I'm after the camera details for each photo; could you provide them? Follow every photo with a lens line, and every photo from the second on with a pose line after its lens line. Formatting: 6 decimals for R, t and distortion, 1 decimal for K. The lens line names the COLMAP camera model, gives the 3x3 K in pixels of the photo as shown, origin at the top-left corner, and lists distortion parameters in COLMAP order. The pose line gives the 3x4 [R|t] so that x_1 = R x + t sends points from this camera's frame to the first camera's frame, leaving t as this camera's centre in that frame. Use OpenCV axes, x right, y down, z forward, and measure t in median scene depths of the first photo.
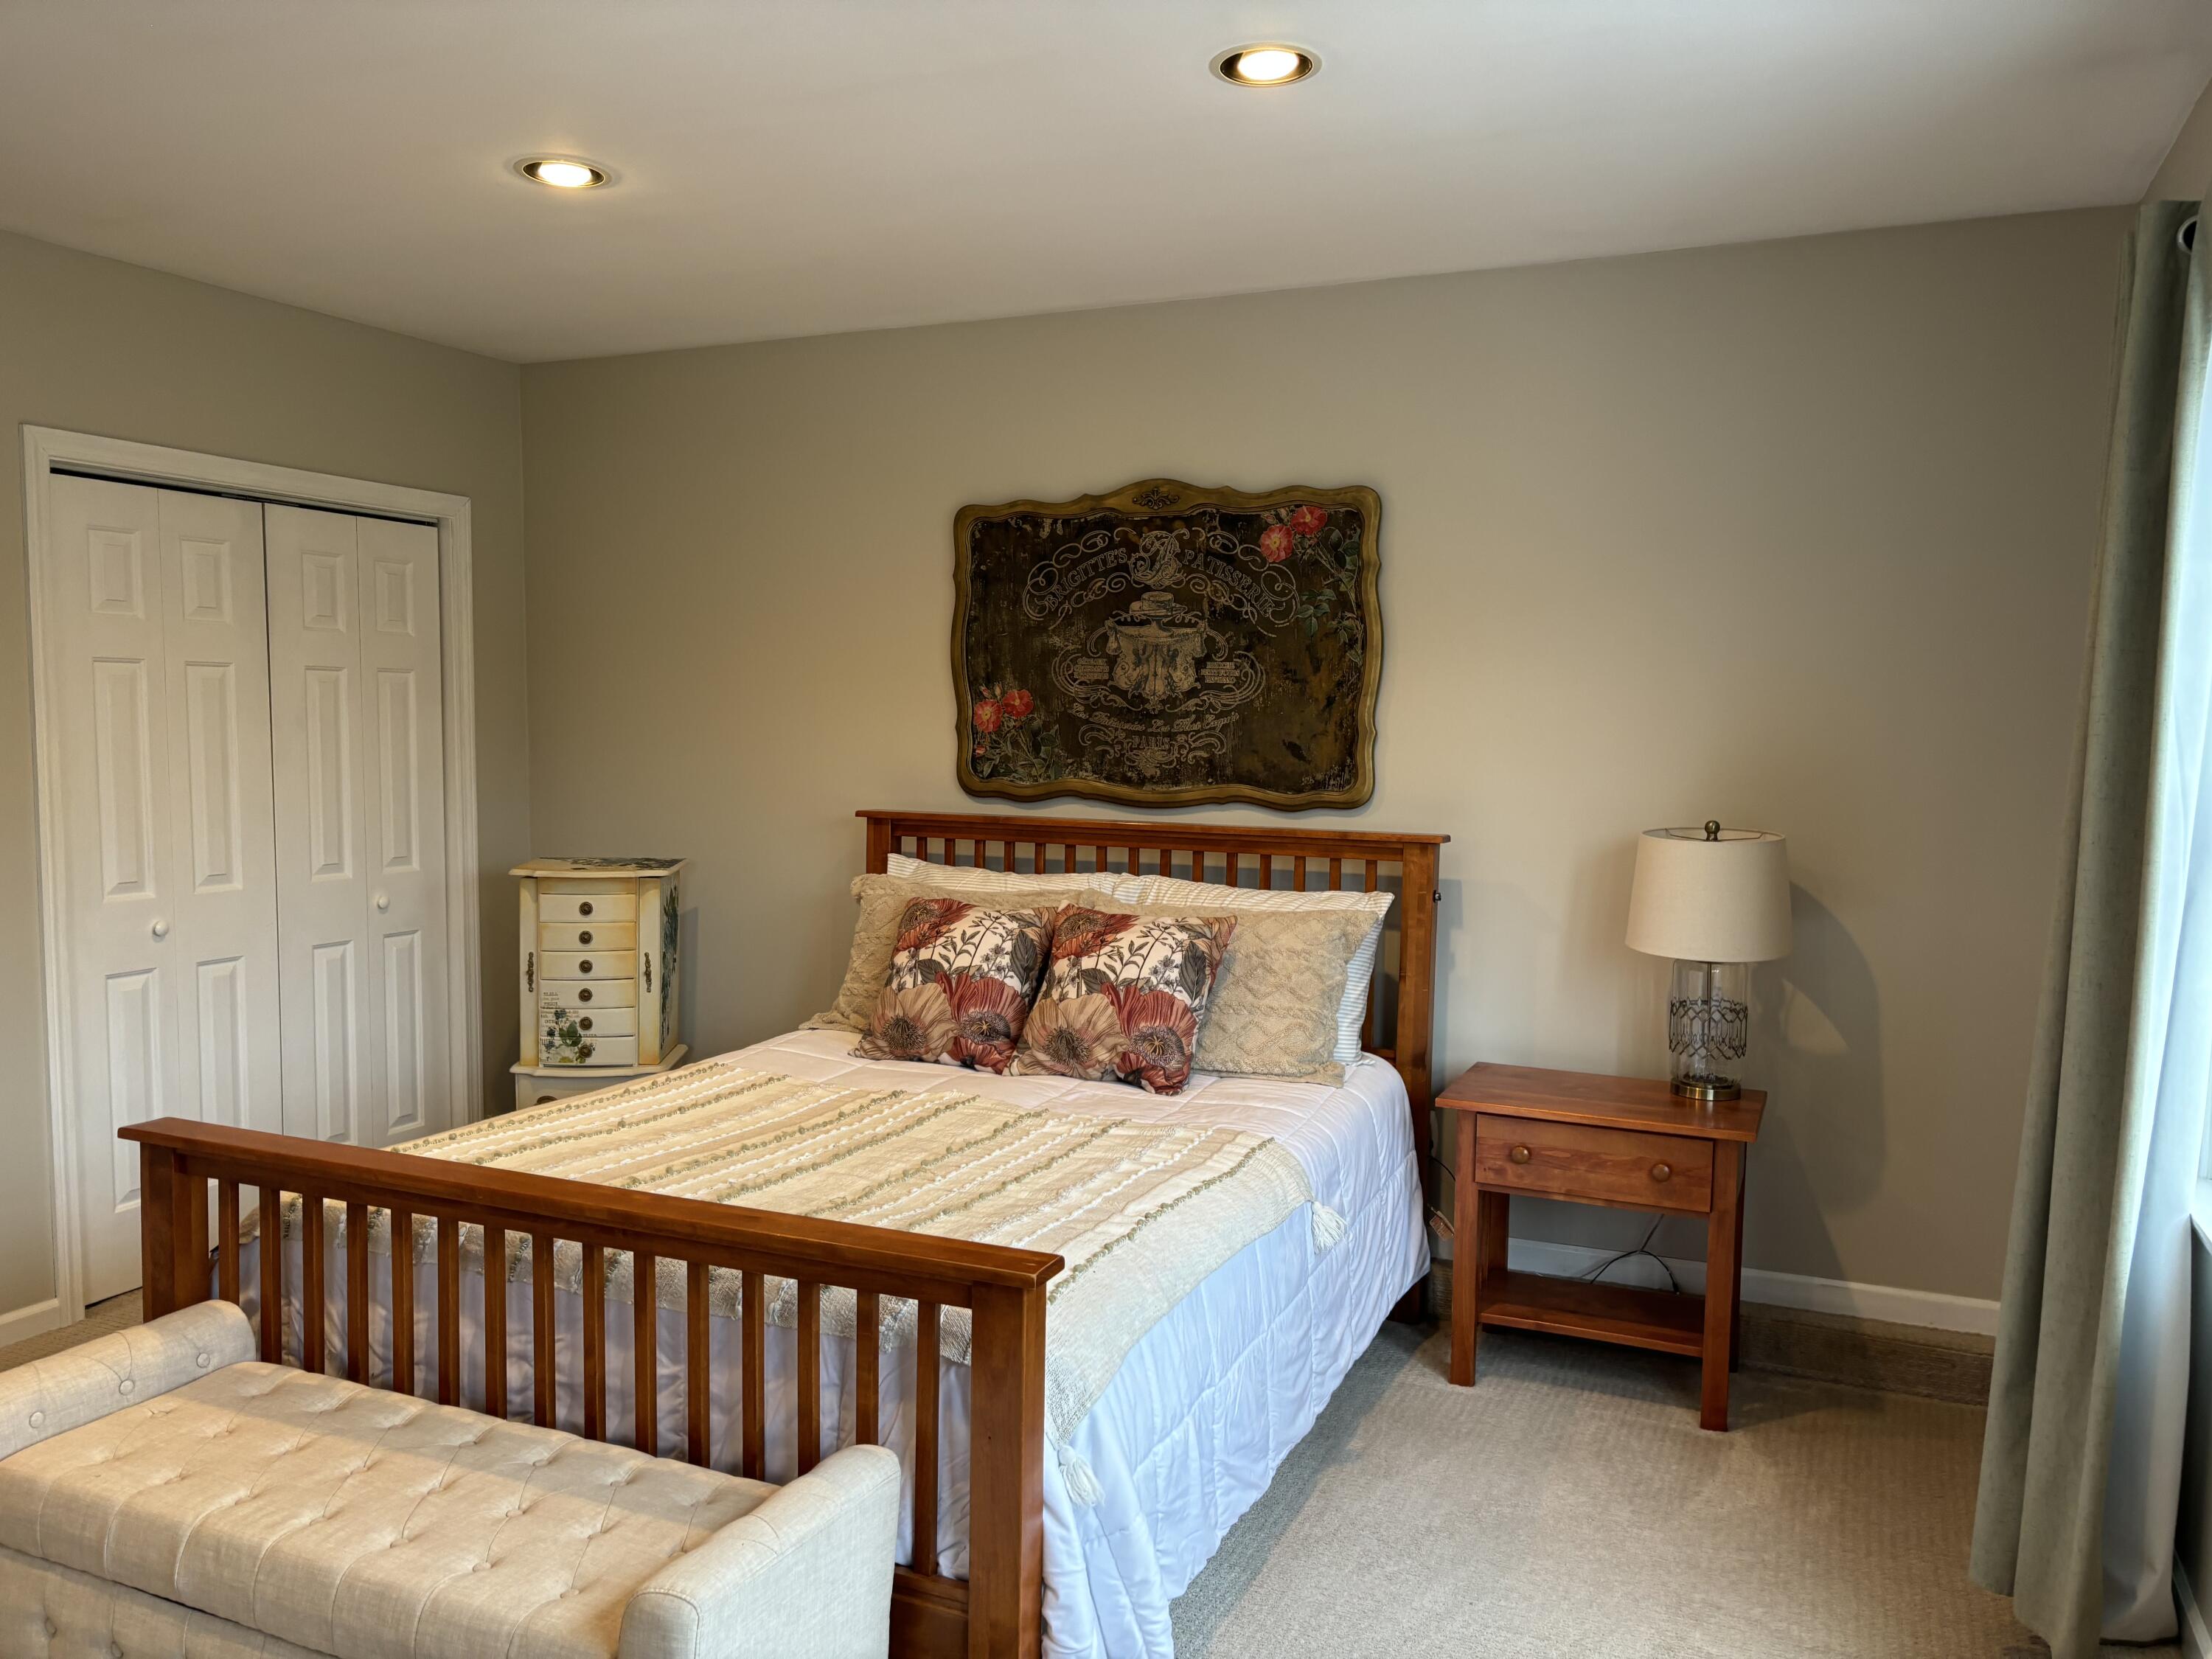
lens RADIAL K [[1671.9, 0, 1111.5], [0, 1671.9, 833.2], [0, 0, 1]] dist [0.056847, -0.065478]
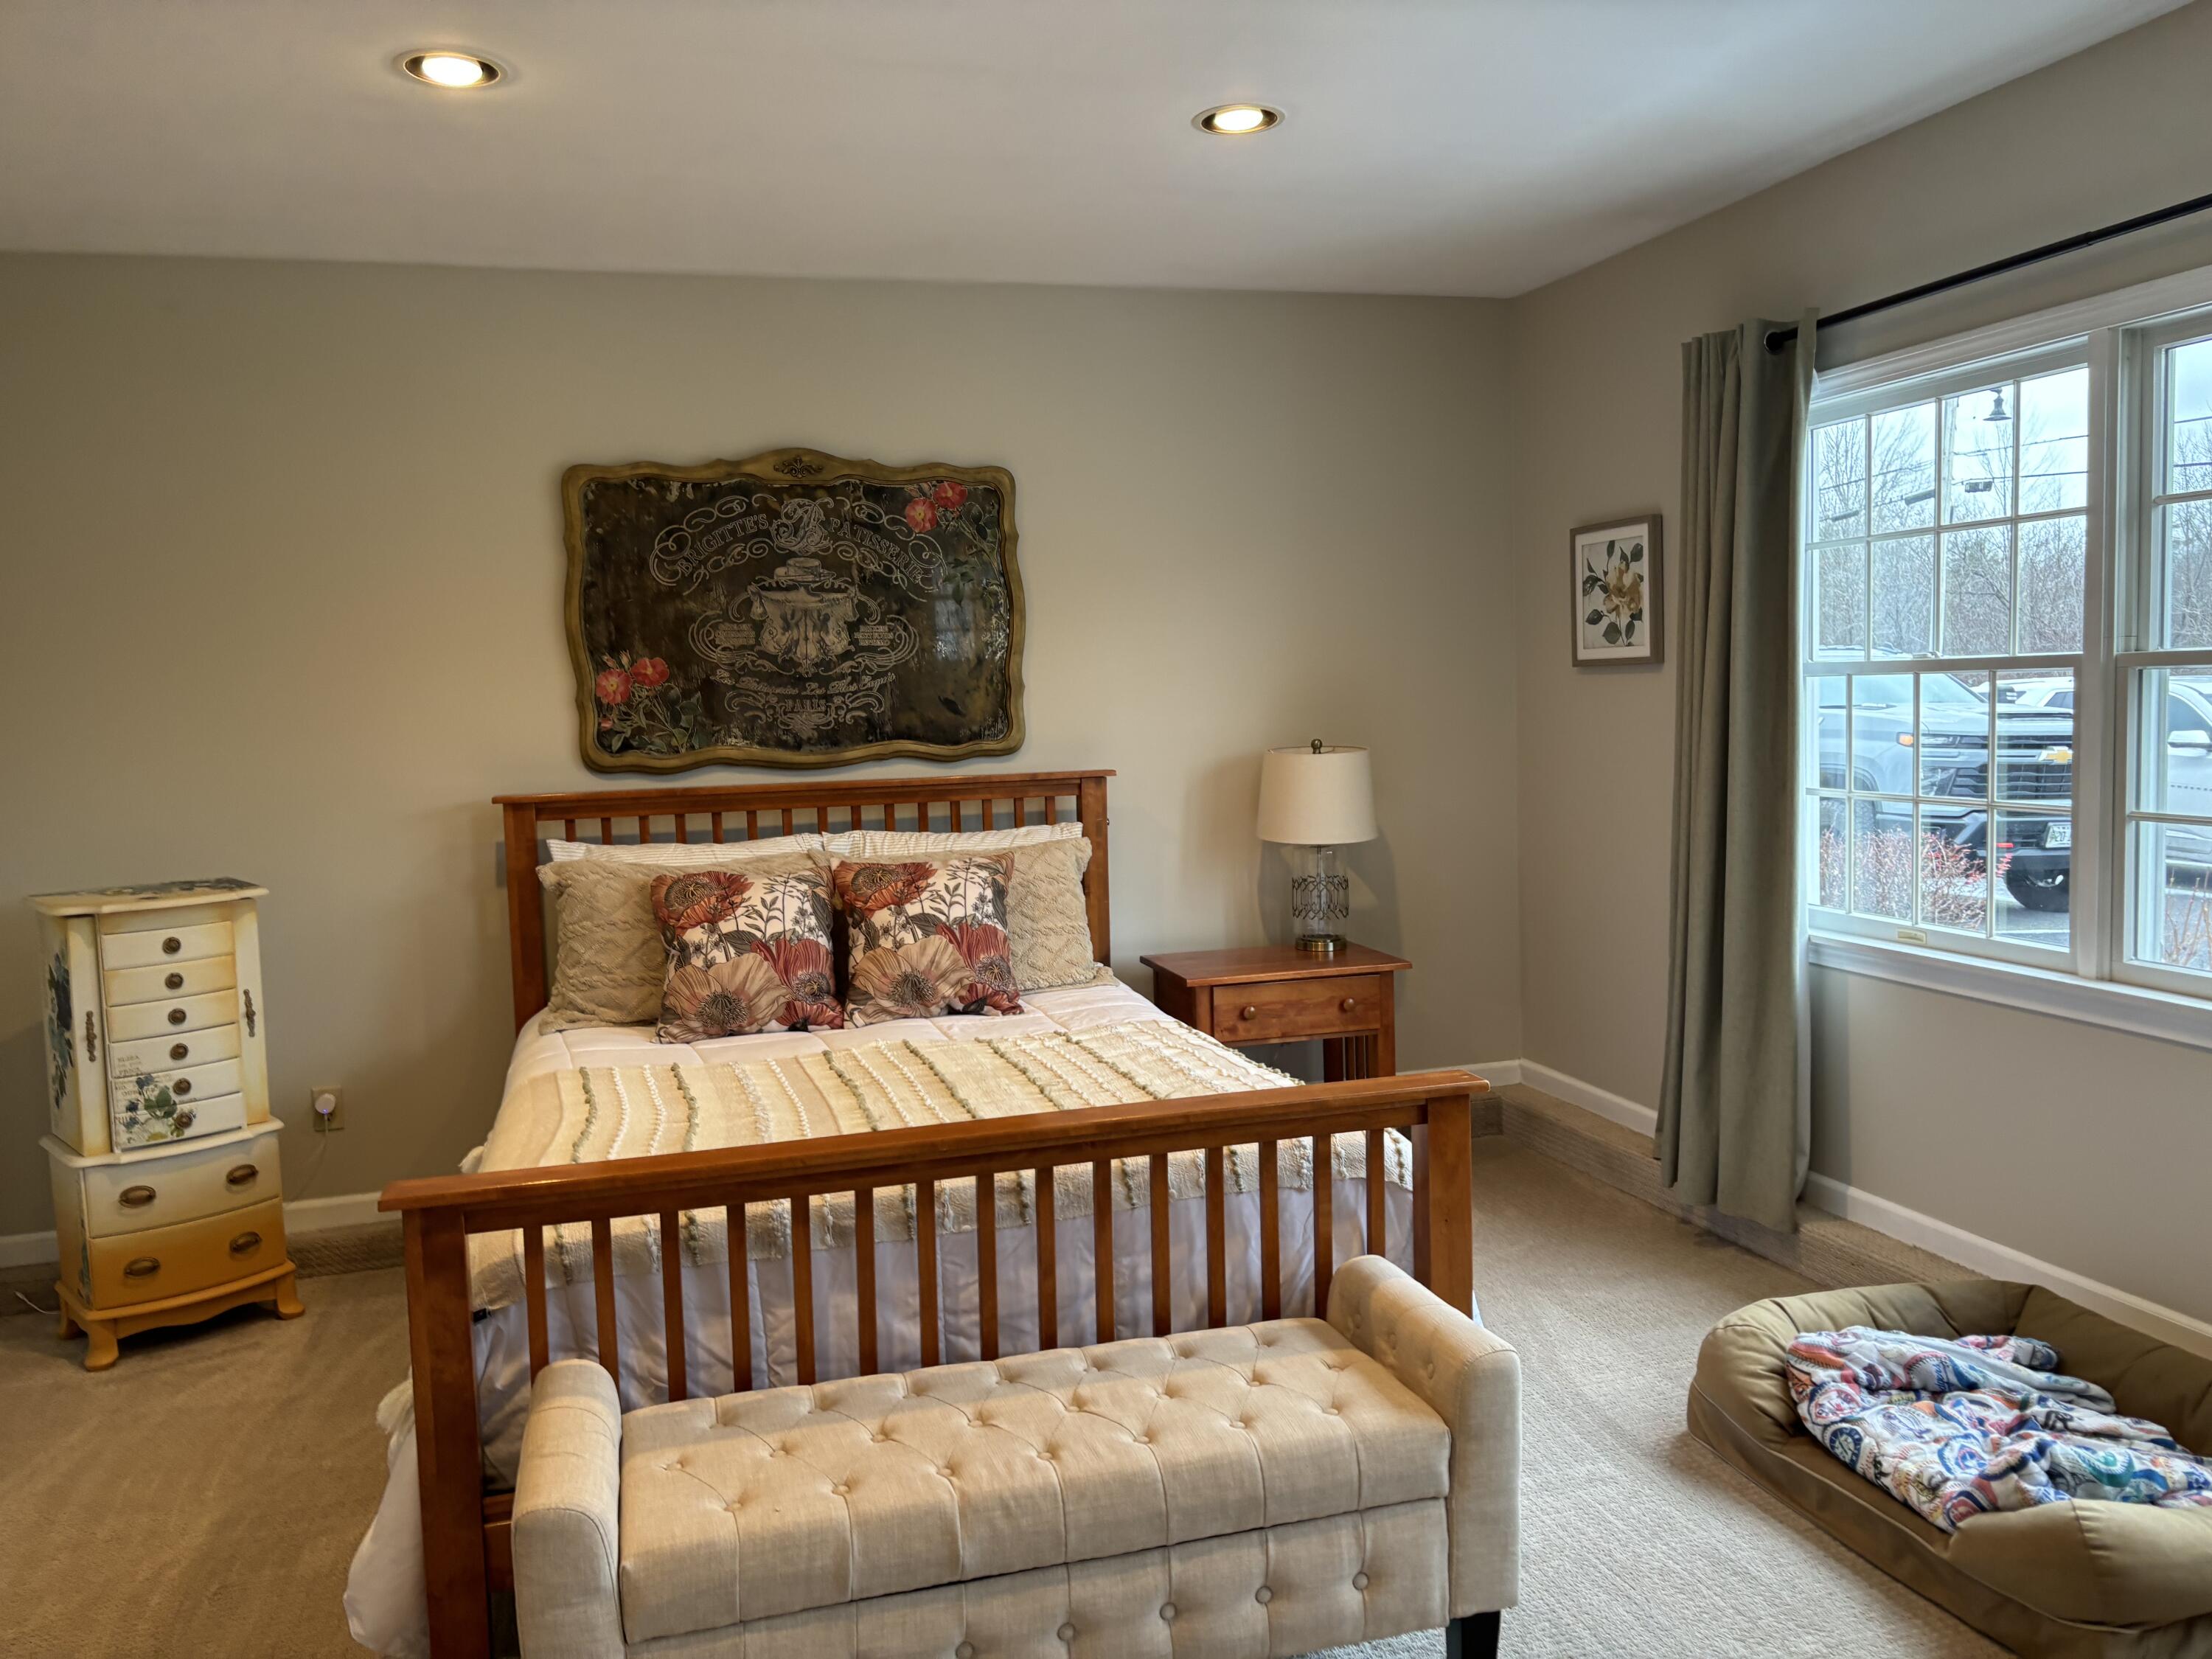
lens RADIAL K [[1671.9, 0, 1112.8], [0, 1671.9, 843.7], [0, 0, 1]] dist [0.056847, -0.065478]
pose [[0.763439, -0.099540, 0.638164, -0.558013], [0.088689, 0.994850, 0.049077, -0.004047], [-0.639762, 0.019131, 0.768335, 0.100065]]
